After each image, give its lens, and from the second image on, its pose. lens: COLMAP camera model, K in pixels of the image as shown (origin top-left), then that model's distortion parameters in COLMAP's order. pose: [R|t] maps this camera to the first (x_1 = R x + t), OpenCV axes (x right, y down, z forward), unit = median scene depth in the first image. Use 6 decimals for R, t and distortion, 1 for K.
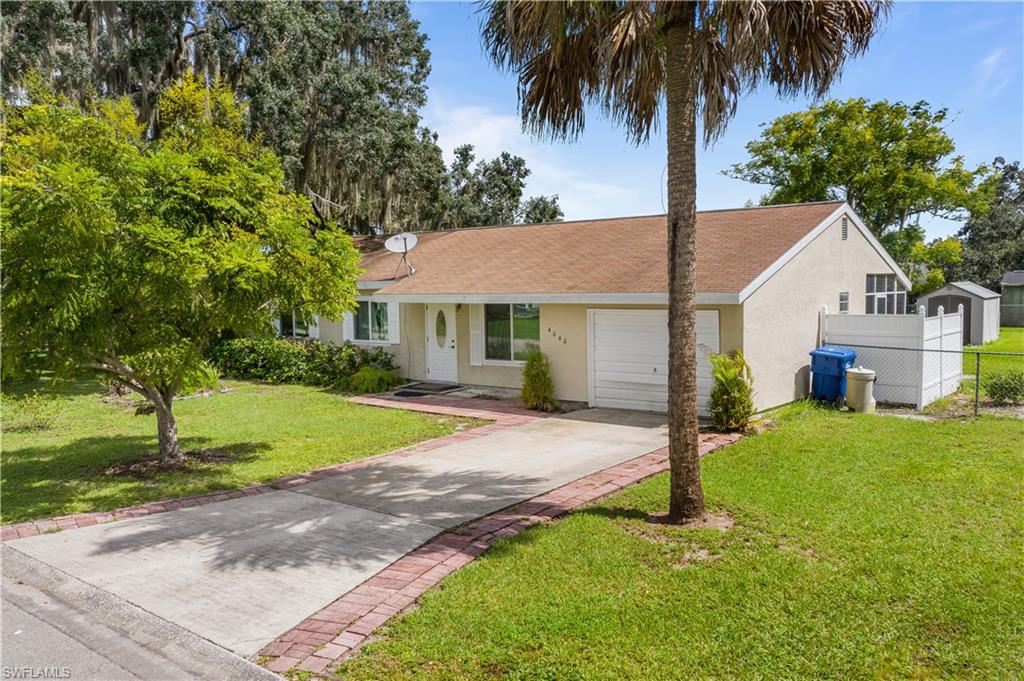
lens RADIAL K [[815.4, 0, 518.0], [0, 815.4, 342.0], [0, 0, 1]] dist [-0.007099, 0.006187]
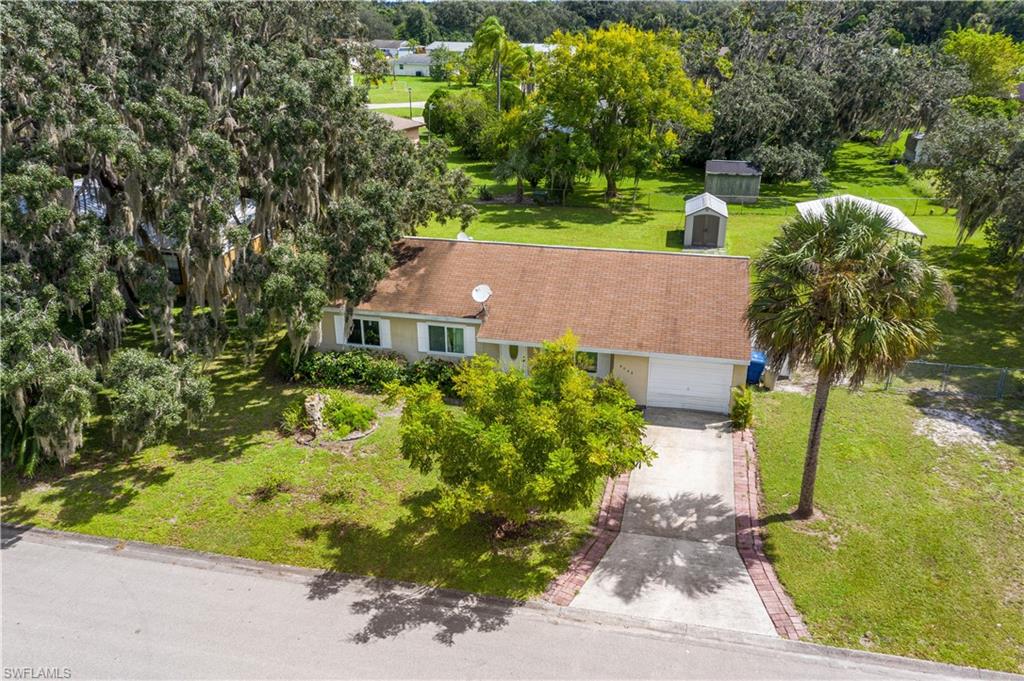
lens RADIAL K [[815.4, 0, 515.5], [0, 815.4, 338.0], [0, 0, 1]] dist [-0.007099, 0.006187]
pose [[0.893982, -0.152920, 0.421202, -1.590290], [0.013349, 0.948640, 0.316077, -1.118865], [-0.447903, -0.276945, 0.850109, -0.555823]]
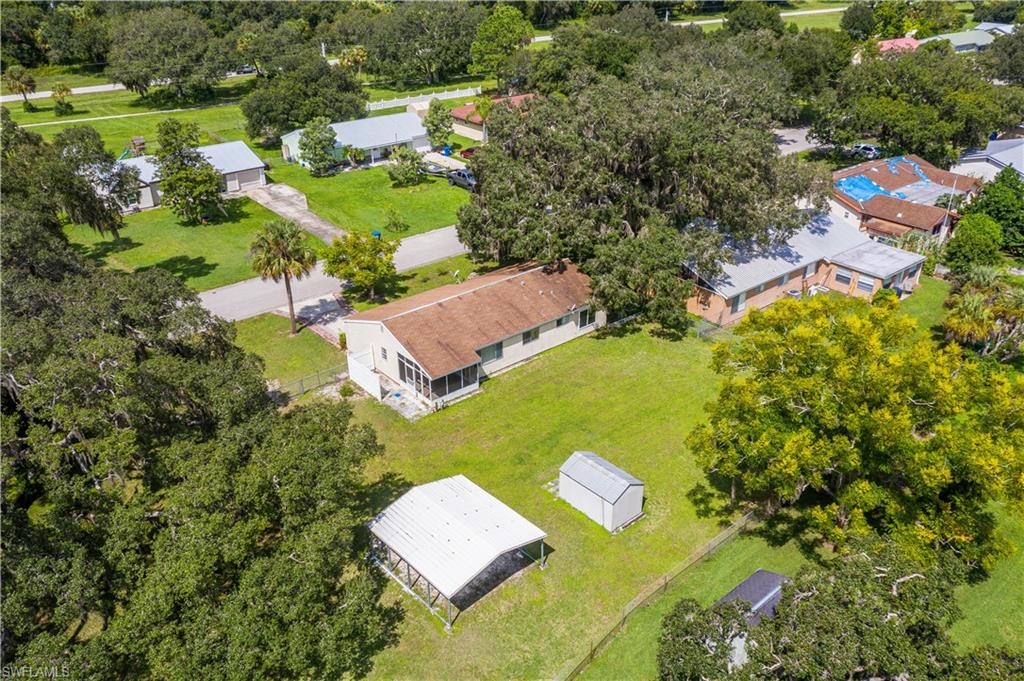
lens RADIAL K [[815.4, 0, 505.4], [0, 815.4, 338.4], [0, 0, 1]] dist [-0.007099, 0.006187]
pose [[-0.197307, 0.464017, -0.863573, 5.715132], [-0.054067, 0.874399, 0.482186, -3.090402], [0.978850, 0.141829, -0.147437, 3.769307]]
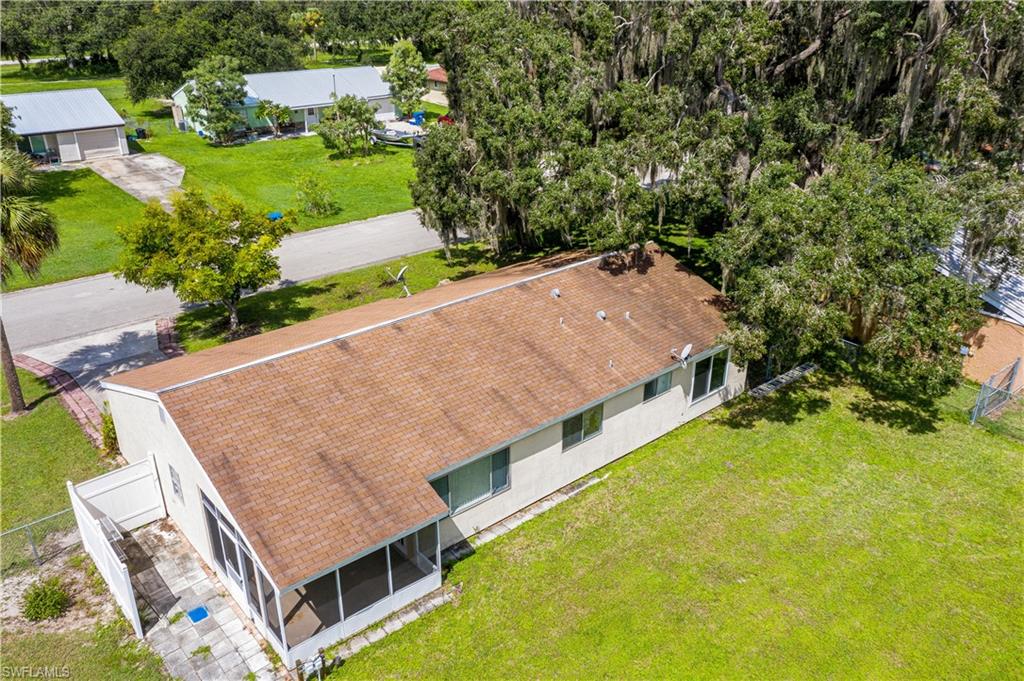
lens RADIAL K [[815.4, 0, 505.3], [0, 815.4, 341.7], [0, 0, 1]] dist [-0.007099, 0.006187]
pose [[-0.191253, 0.426422, -0.884074, 2.335944], [-0.058806, 0.894104, 0.443982, -1.382693], [0.979778, 0.136902, -0.145924, 3.131425]]
